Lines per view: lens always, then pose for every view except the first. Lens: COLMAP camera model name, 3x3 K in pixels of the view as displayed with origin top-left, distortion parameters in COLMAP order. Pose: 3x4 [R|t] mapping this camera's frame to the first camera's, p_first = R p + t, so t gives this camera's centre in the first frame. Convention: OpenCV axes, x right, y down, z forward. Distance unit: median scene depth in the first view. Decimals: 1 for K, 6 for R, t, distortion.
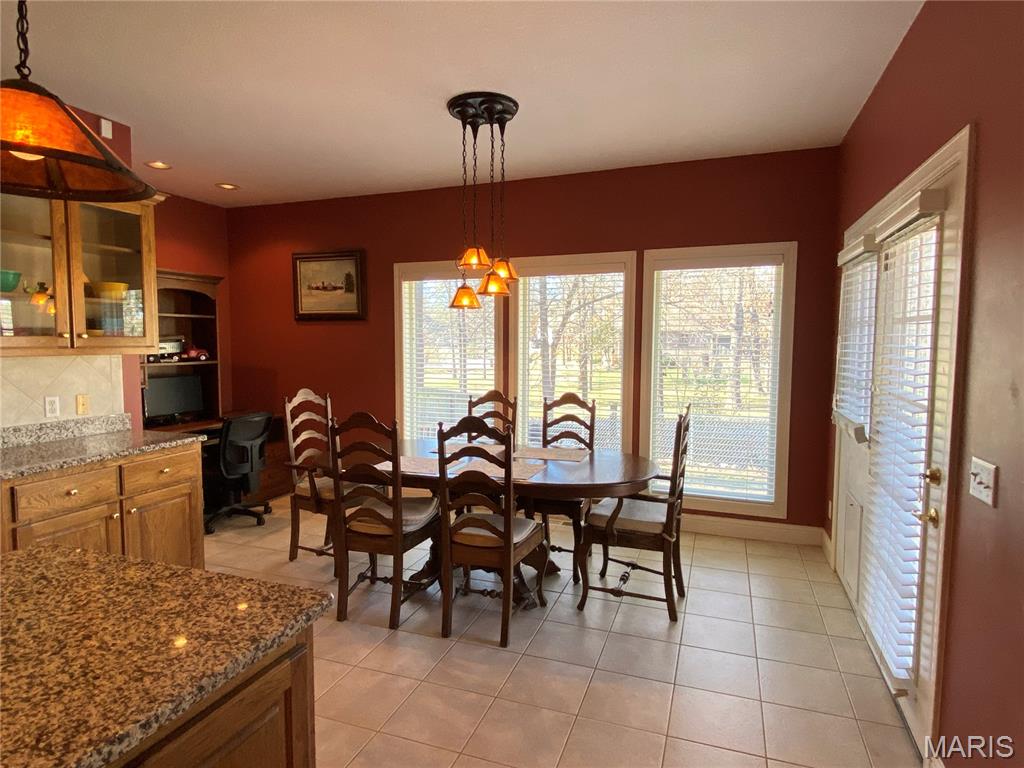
lens RADIAL K [[571.9, 0, 516.1], [0, 571.9, 379.8], [0, 0, 1]] dist [0.028947, -0.032746]
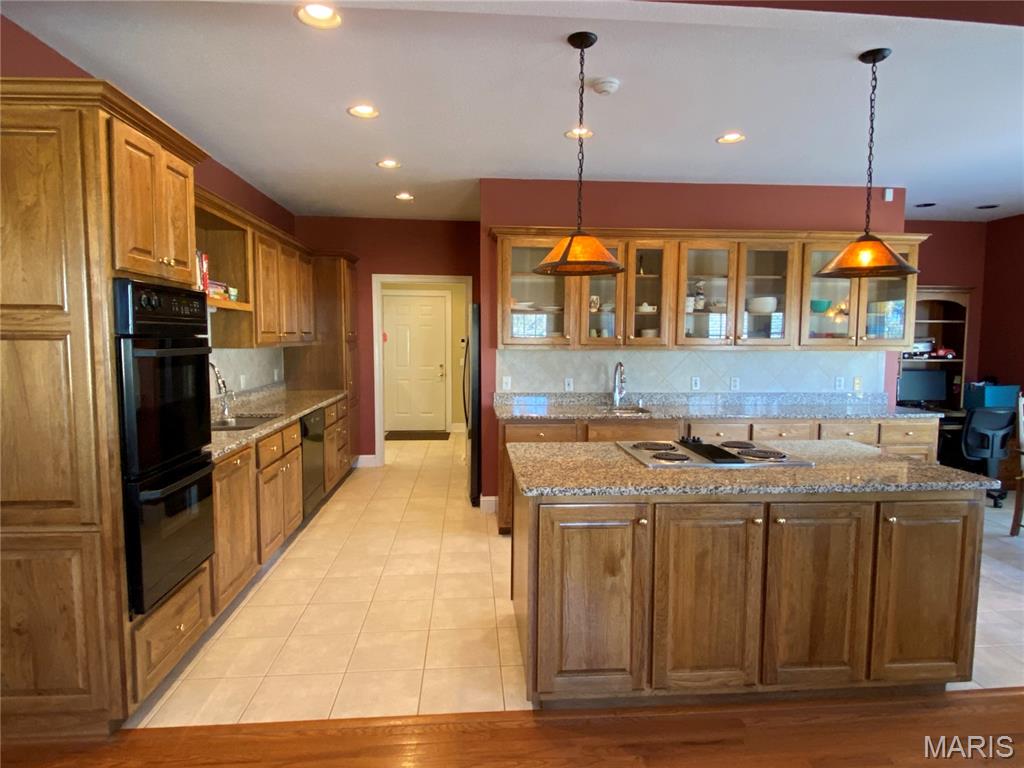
lens RADIAL K [[571.9, 0, 516.1], [0, 571.9, 379.8], [0, 0, 1]] dist [0.028947, -0.032746]
pose [[0.403435, 0.064099, -0.912760, 0.259032], [-0.065675, 0.996999, 0.040986, 0.029301], [0.912648, 0.043410, 0.406434, -0.425597]]
